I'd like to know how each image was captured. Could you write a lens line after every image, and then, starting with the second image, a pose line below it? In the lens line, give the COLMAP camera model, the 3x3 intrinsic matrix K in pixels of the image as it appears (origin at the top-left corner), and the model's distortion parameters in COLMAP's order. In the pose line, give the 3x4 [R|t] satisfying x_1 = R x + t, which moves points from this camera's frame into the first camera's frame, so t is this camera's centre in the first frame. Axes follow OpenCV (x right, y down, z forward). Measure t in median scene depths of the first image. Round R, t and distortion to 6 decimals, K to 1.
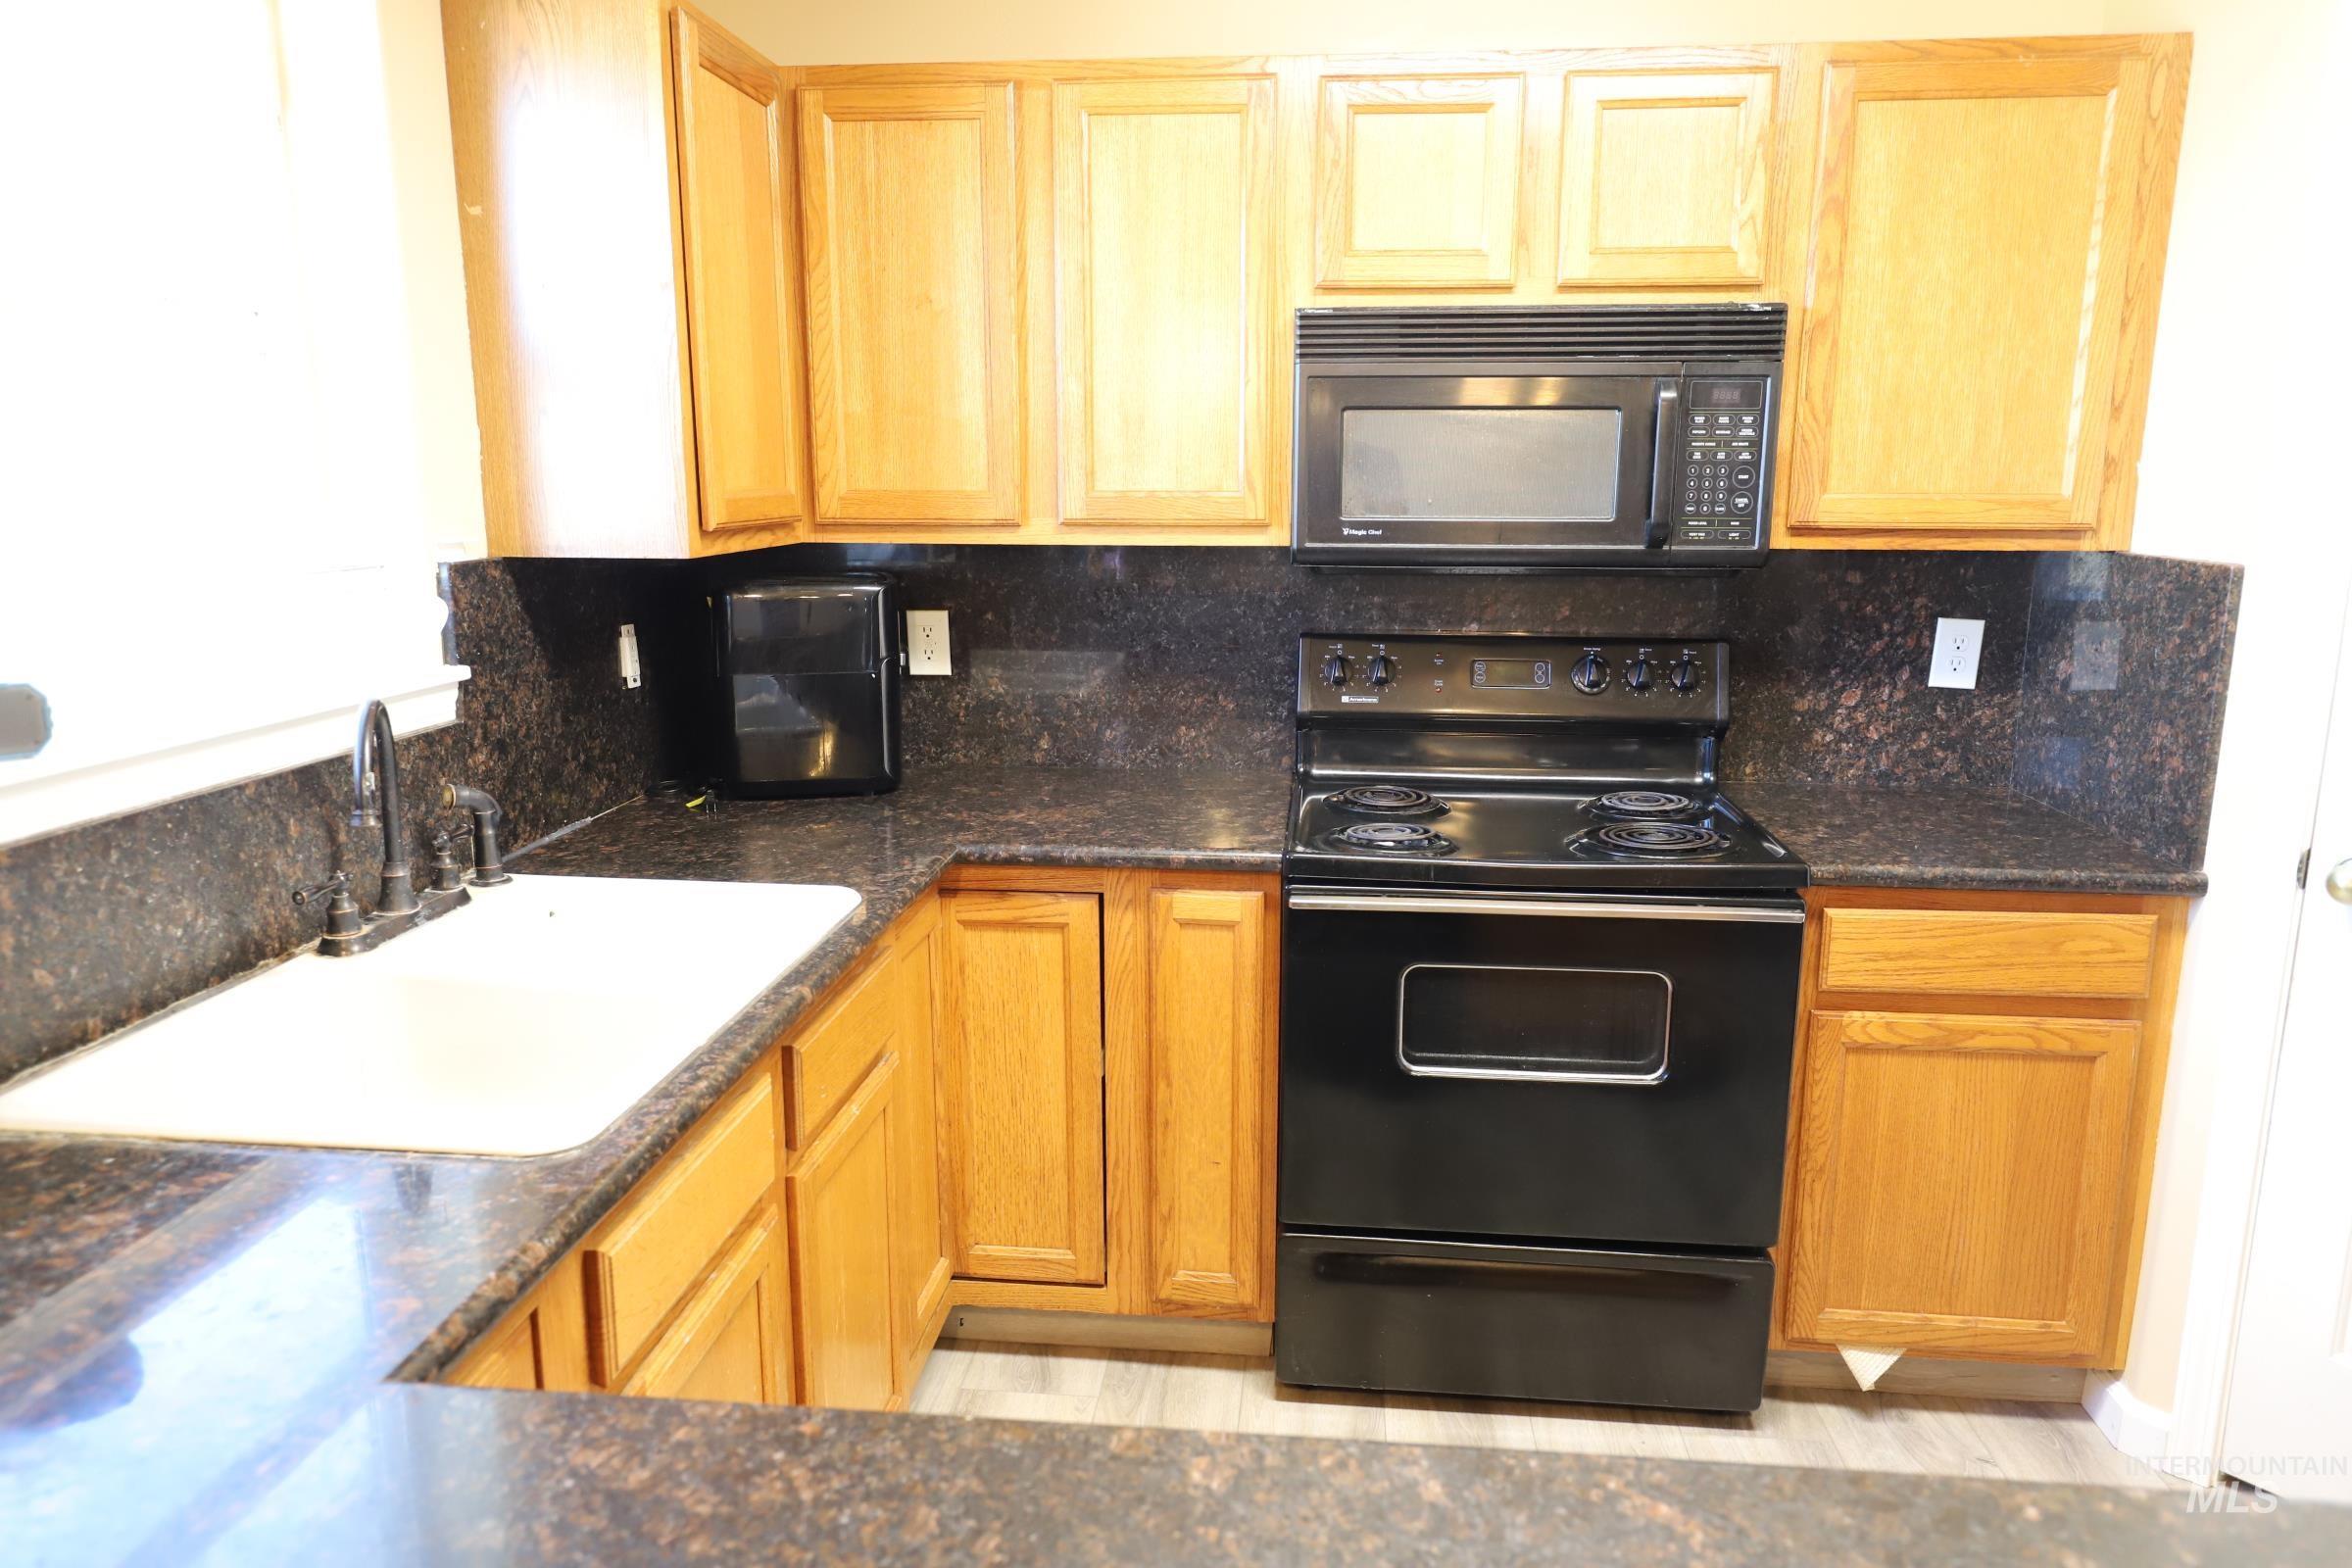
lens RADIAL K [[1559.1, 0, 1182.8], [0, 1559.1, 787.4], [0, 0, 1]] dist [0.002640, 0.000026]
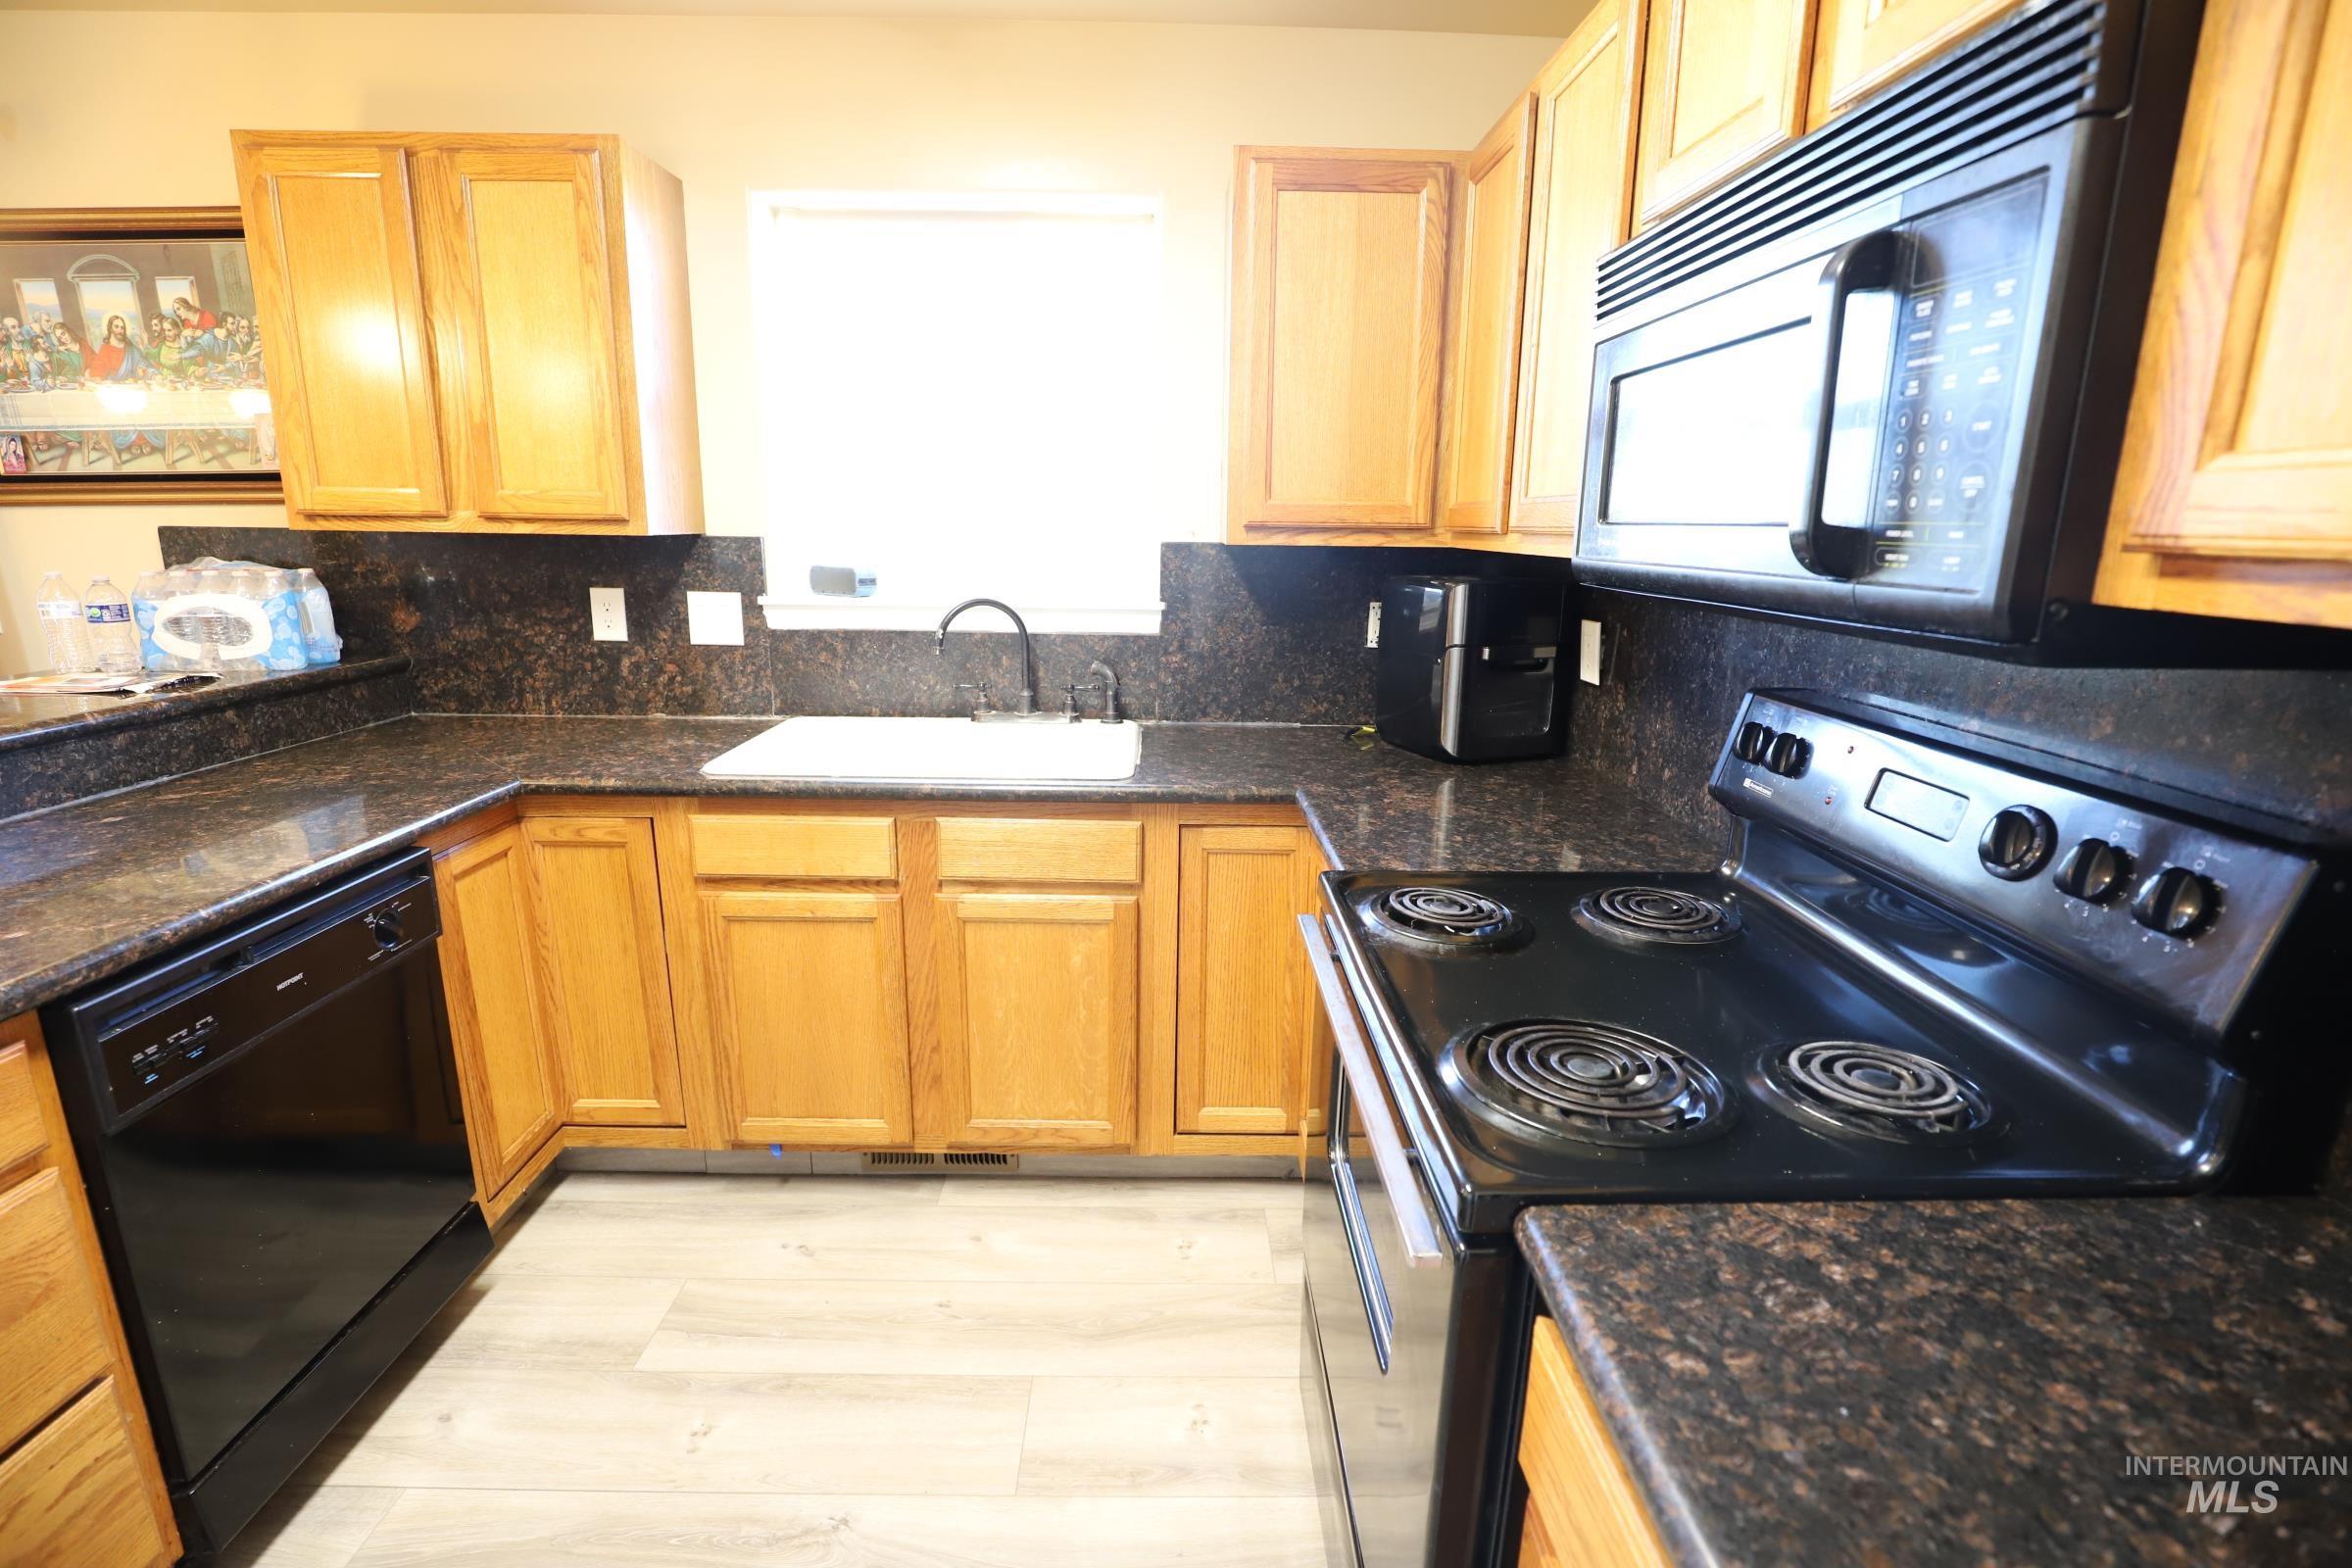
lens RADIAL K [[1075.9, 0, 1183.4], [0, 1075.9, 782.7], [0, 0, 1]] dist [-0.039254, 0.008536]
pose [[0.114681, 0.232517, -0.965808, 0.648305], [-0.211415, 0.955662, 0.204971, -0.120478], [0.970645, 0.180680, 0.158754, 0.772450]]
